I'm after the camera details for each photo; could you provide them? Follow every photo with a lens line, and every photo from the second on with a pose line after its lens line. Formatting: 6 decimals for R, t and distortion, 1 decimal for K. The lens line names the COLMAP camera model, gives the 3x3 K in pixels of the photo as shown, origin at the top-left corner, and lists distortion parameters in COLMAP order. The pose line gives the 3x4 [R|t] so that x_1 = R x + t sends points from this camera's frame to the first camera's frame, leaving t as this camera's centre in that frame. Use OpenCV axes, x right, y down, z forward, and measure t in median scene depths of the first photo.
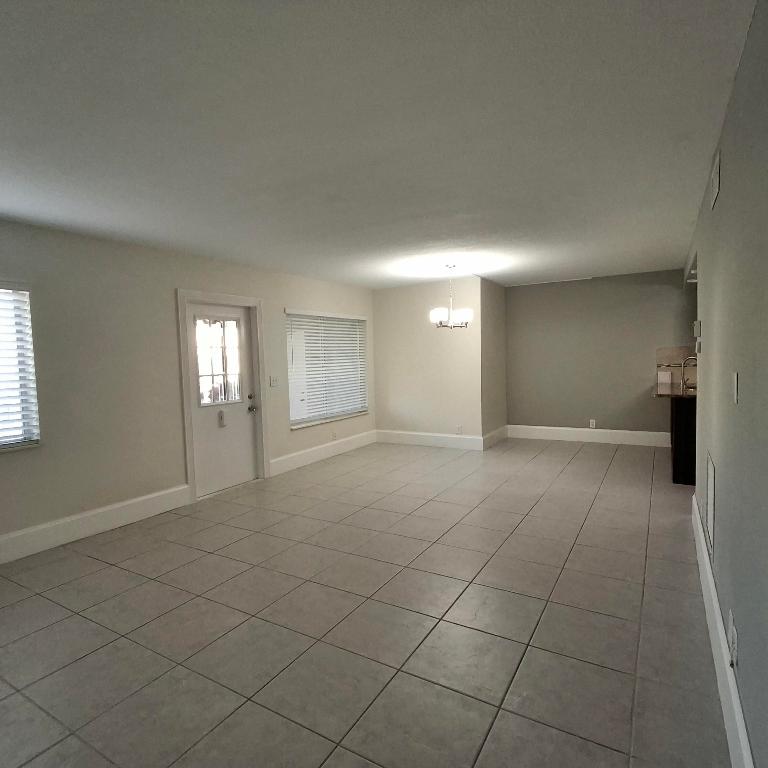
lens RADIAL K [[474.2, 0, 384.0], [0, 474.2, 385.0], [0, 0, 1]] dist [-0.007200, 0.005028]
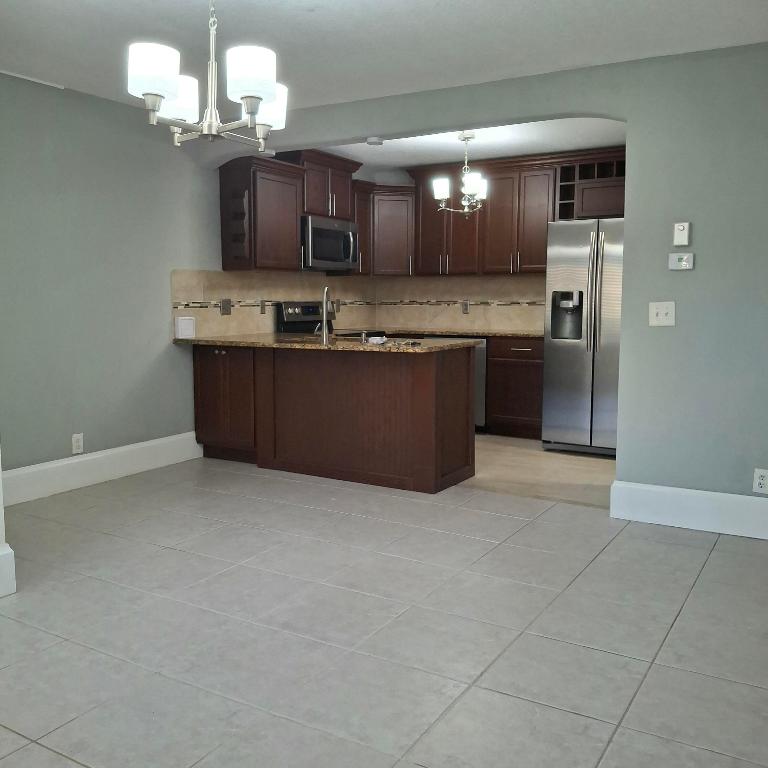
lens RADIAL K [[759.1, 0, 367.6], [0, 759.1, 394.3], [0, 0, 1]] dist [0.031320, 0.000000]
pose [[0.021387, -0.100738, 0.994683, -0.248507], [0.064527, 0.992975, 0.099178, -0.013552], [-0.997687, 0.062063, 0.027737, 0.788192]]
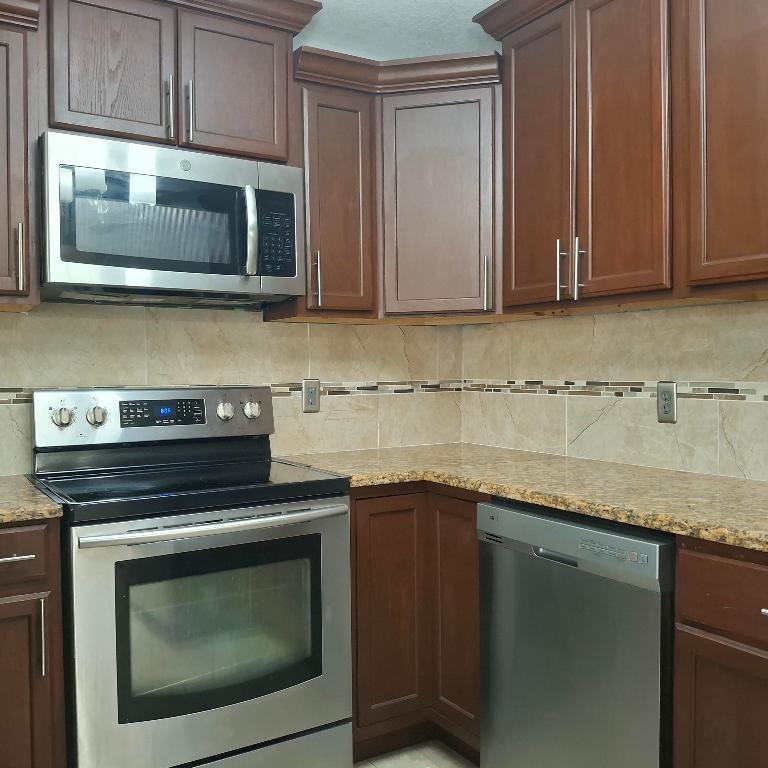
lens RADIAL K [[759.1, 0, 375.8], [0, 759.1, 394.6], [0, 0, 1]] dist [0.031320, 0.000000]
pose [[0.473201, -0.007694, 0.880921, 0.497608], [0.055963, 0.998205, -0.021343, -0.024535], [-0.879175, 0.059398, 0.472782, 0.617854]]
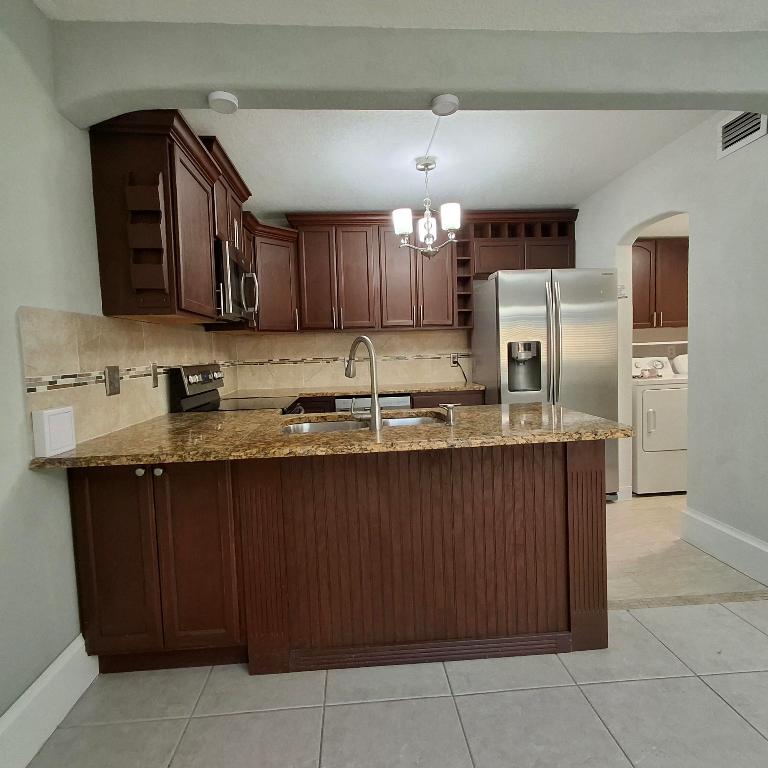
lens RADIAL K [[474.2, 0, 384.6], [0, 474.2, 386.4], [0, 0, 1]] dist [-0.007200, 0.005028]
pose [[-0.569209, -0.016565, 0.822026, 0.297355], [0.101637, 0.990711, 0.090342, -0.044219], [-0.815887, 0.134972, -0.562238, 1.005348]]
